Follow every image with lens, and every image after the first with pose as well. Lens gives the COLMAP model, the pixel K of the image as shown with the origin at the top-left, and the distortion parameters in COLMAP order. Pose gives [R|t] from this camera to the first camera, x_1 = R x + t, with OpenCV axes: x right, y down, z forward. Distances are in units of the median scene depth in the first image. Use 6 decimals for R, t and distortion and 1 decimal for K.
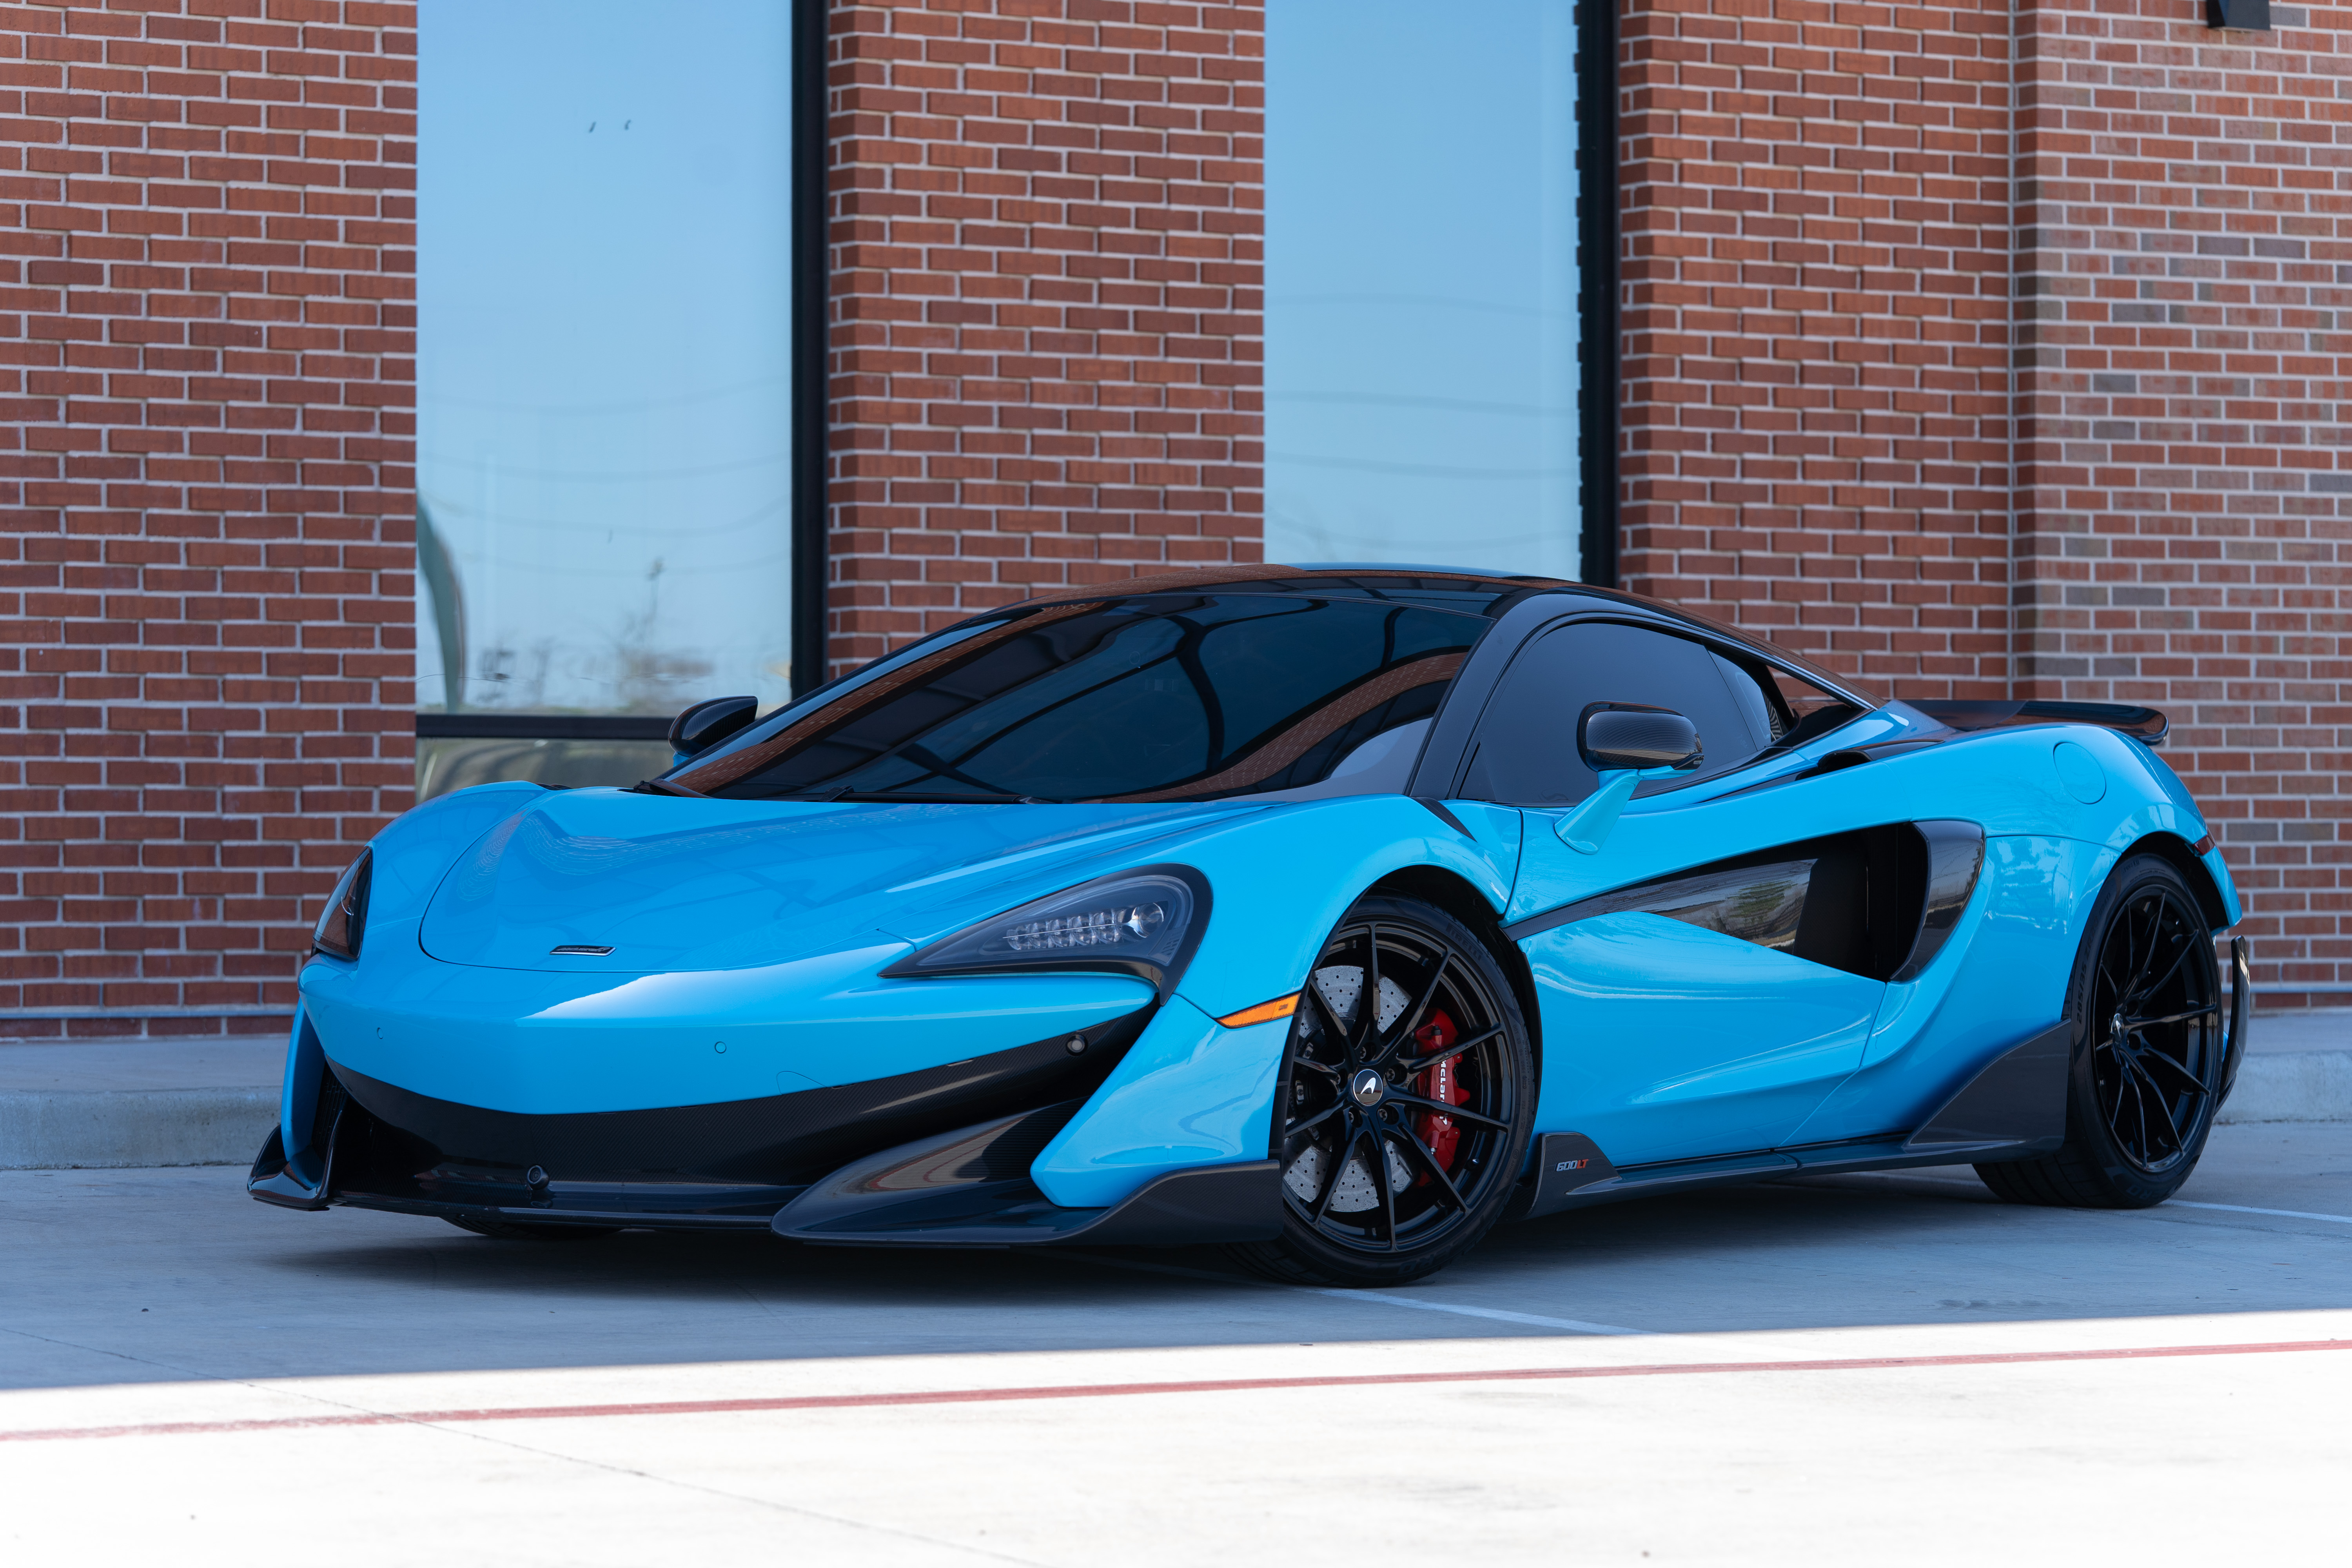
lens RADIAL K [[6917.5, 0, 1345.1], [0, 6917.5, 780.0], [0, 0, 1]] dist [-0.047314, 0.111663]
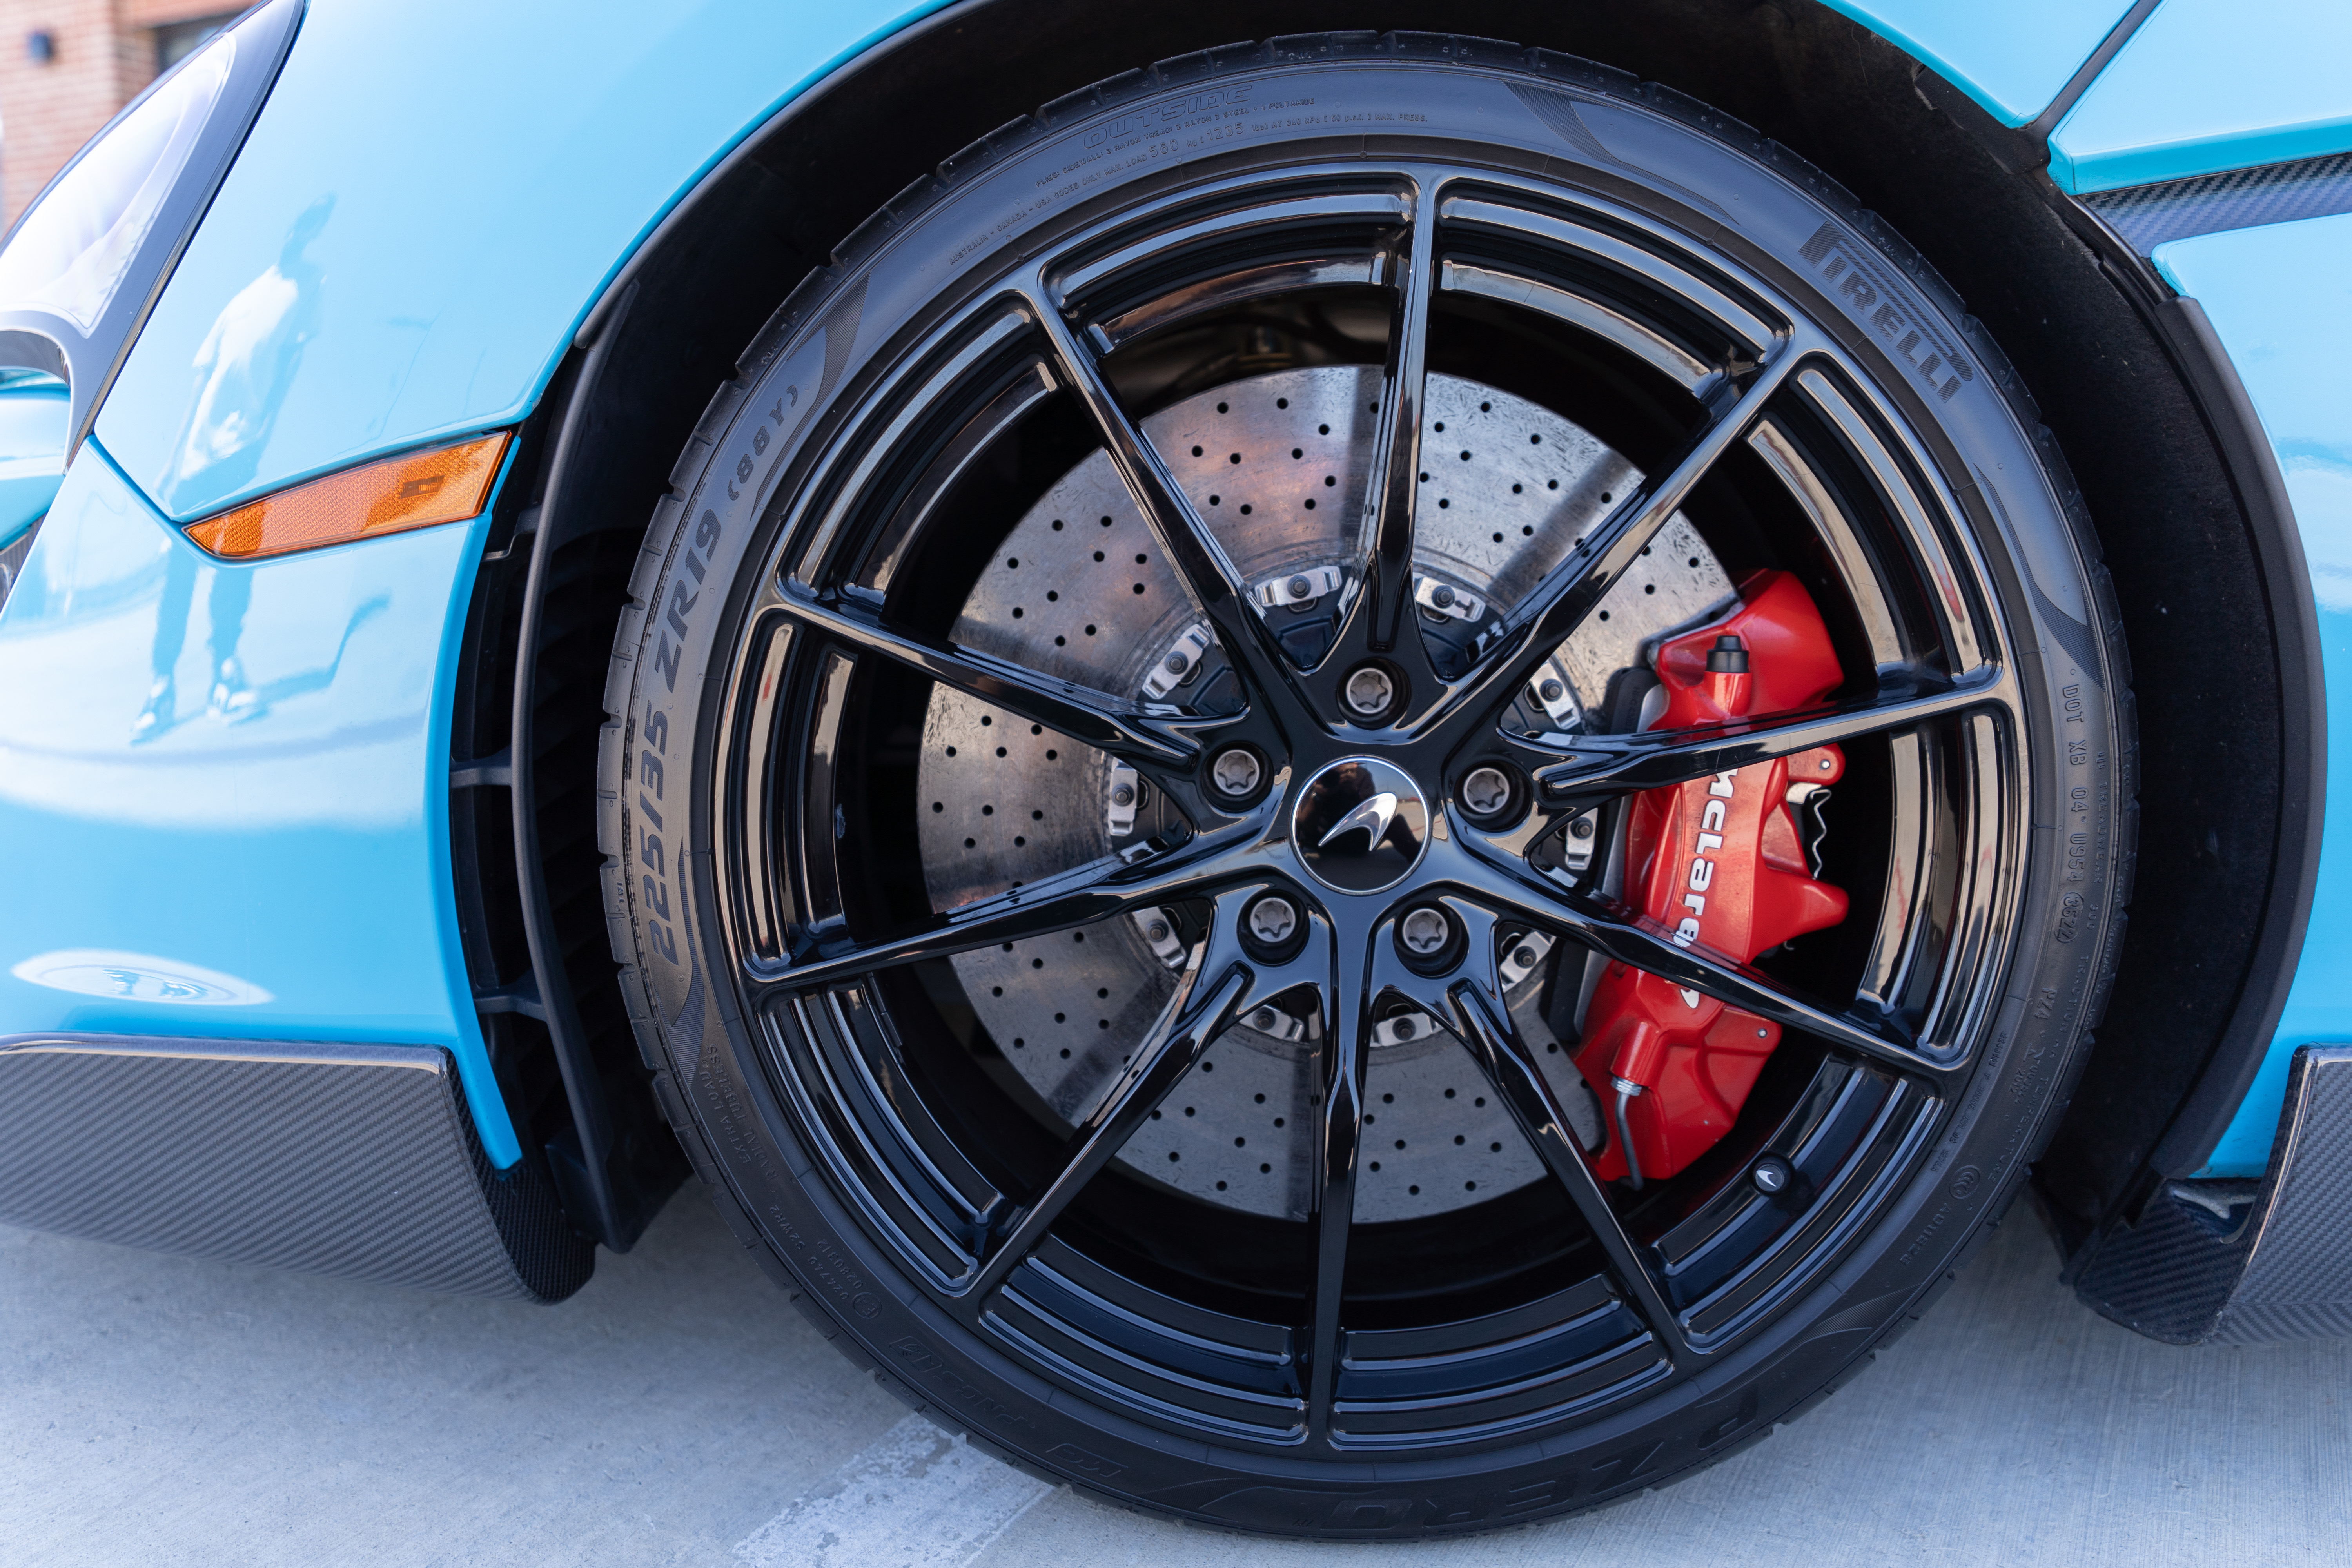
lens RADIAL K [[1929.6, 0, 1172.5], [0, 1929.6, 788.4], [0, 0, 1]] dist [0.006534, -0.006836]
pose [[0.531198, 0.131480, -0.836983, 0.039038], [-0.001590, 0.988038, 0.154200, 0.018923], [0.847246, -0.080580, 0.525053, 0.562122]]
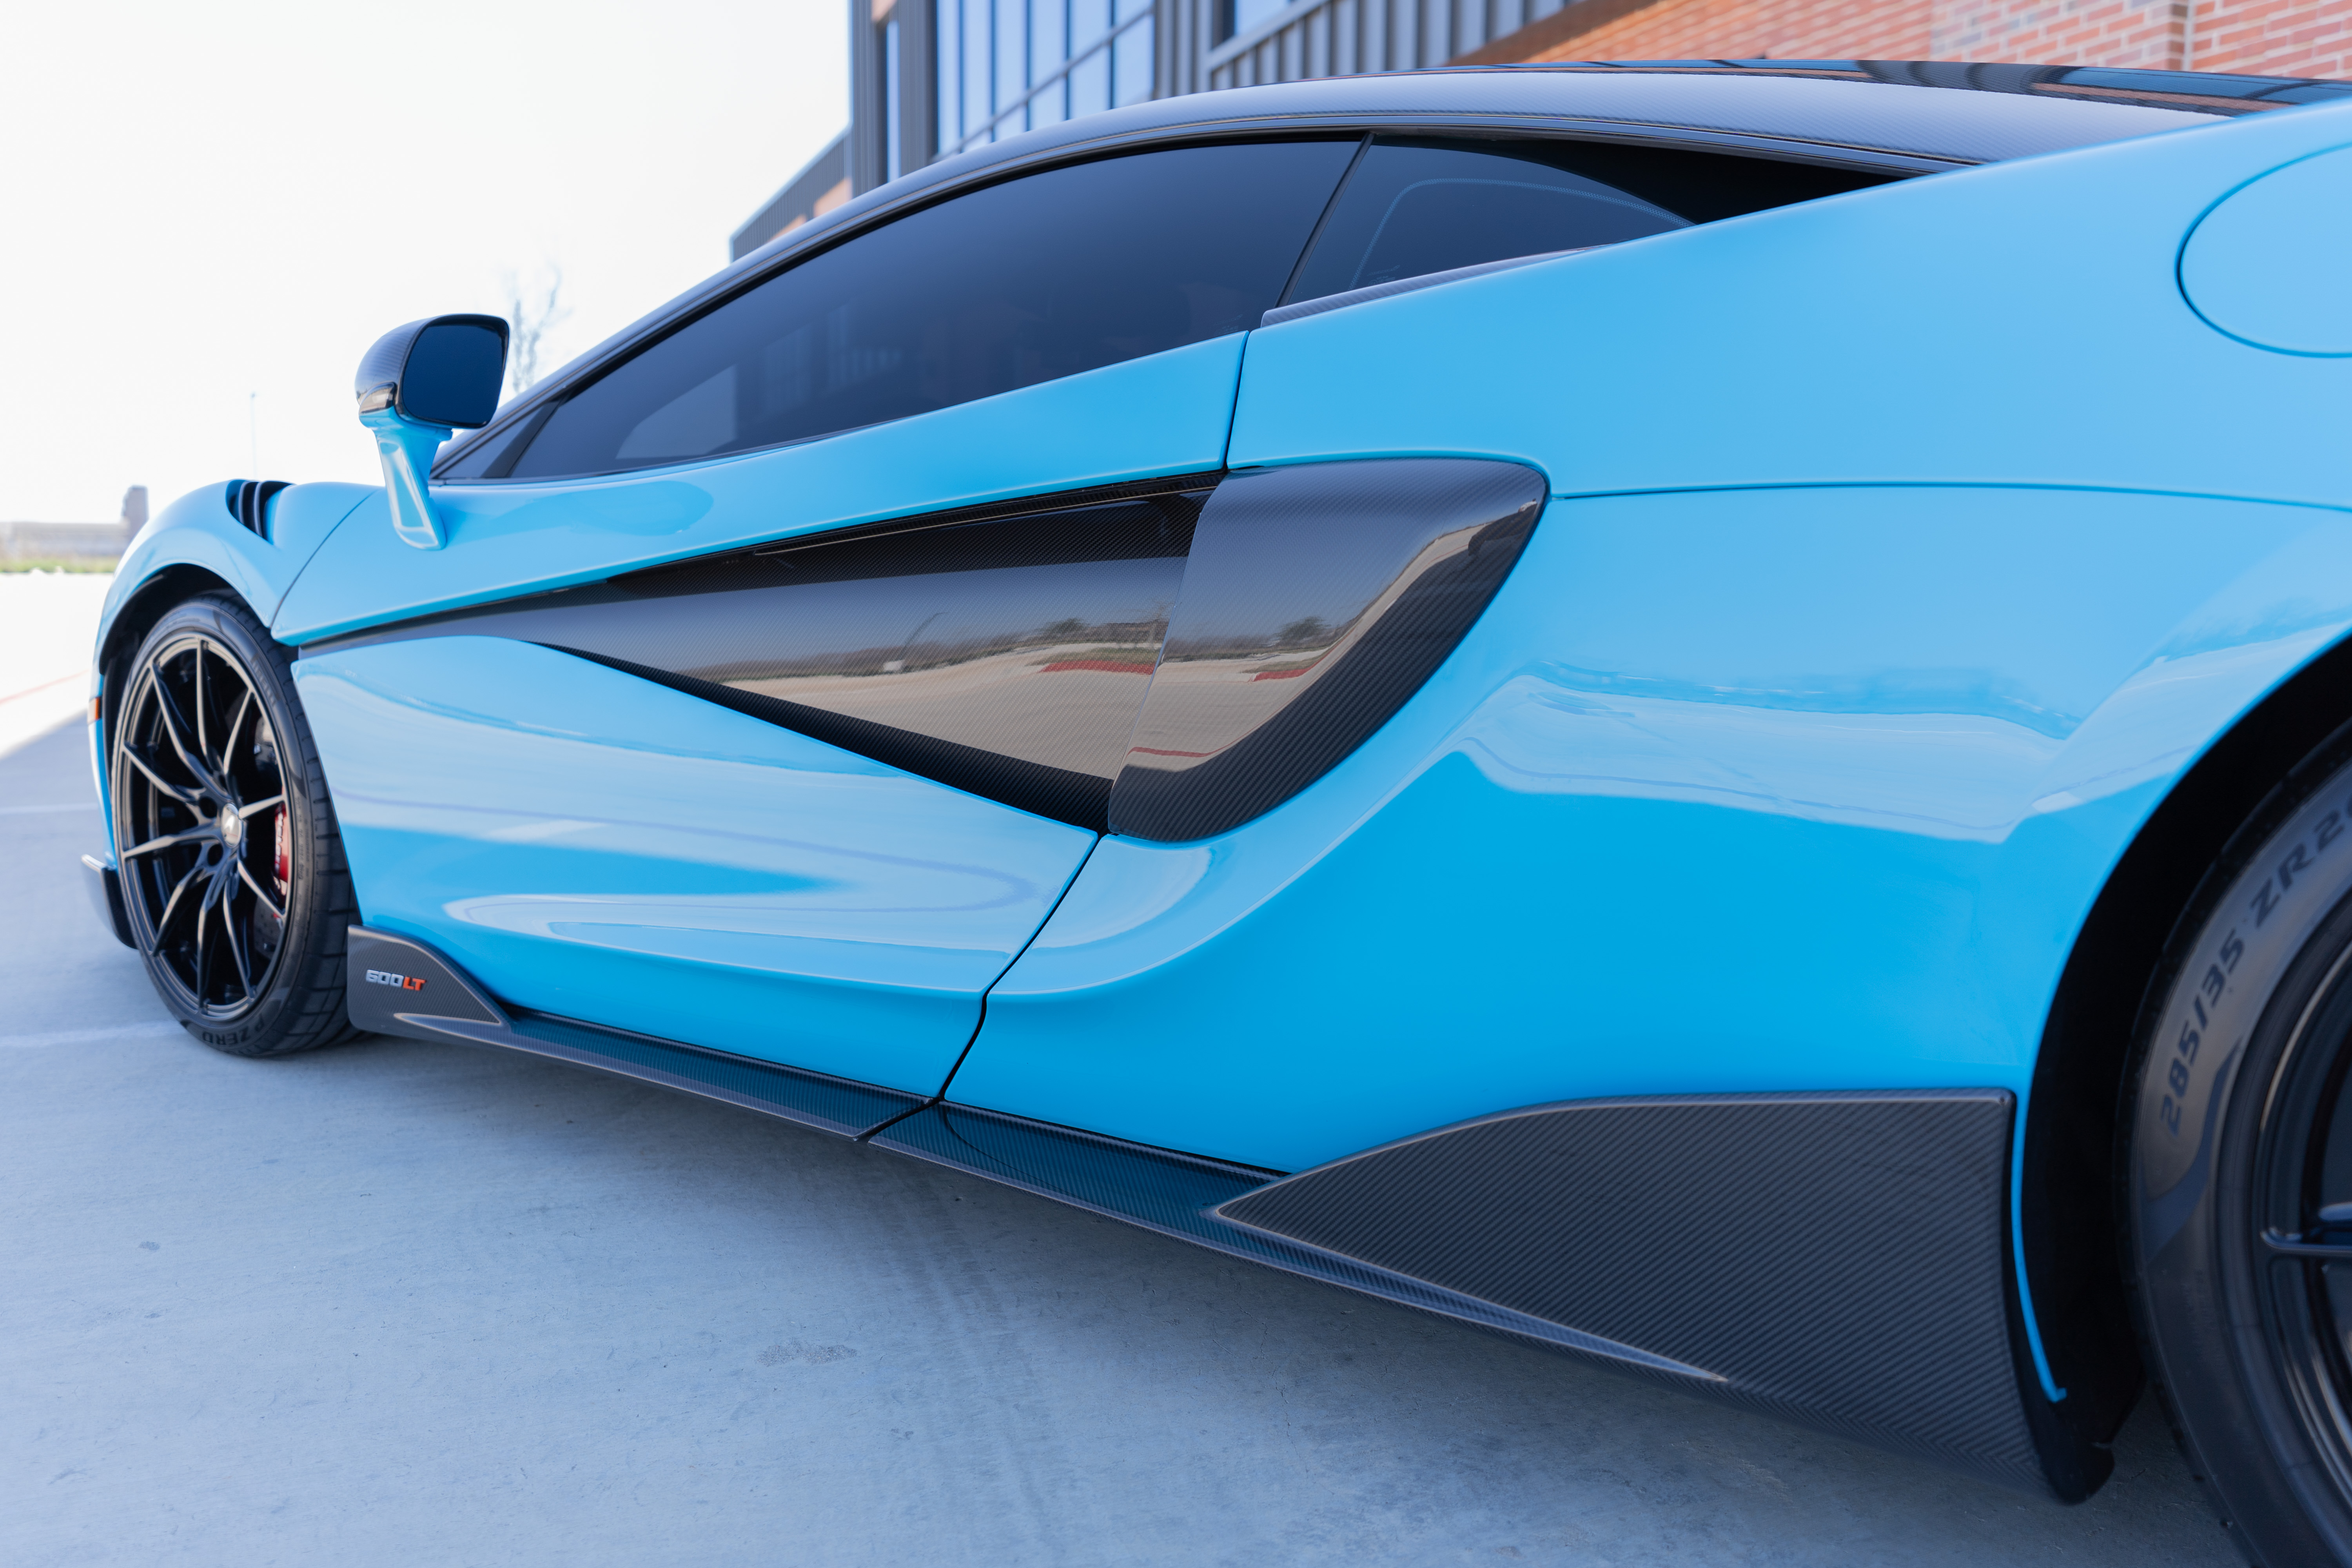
lens RADIAL K [[1845.7, 0, 1180.6], [0, 1845.7, 781.8], [0, 0, 1]] dist [0.004673, -0.002250]
pose [[-0.119588, 0.112609, -0.986417, 0.130034], [0.001178, 0.993562, 0.113282, 0.008030], [0.992823, 0.012385, -0.118951, 0.674201]]
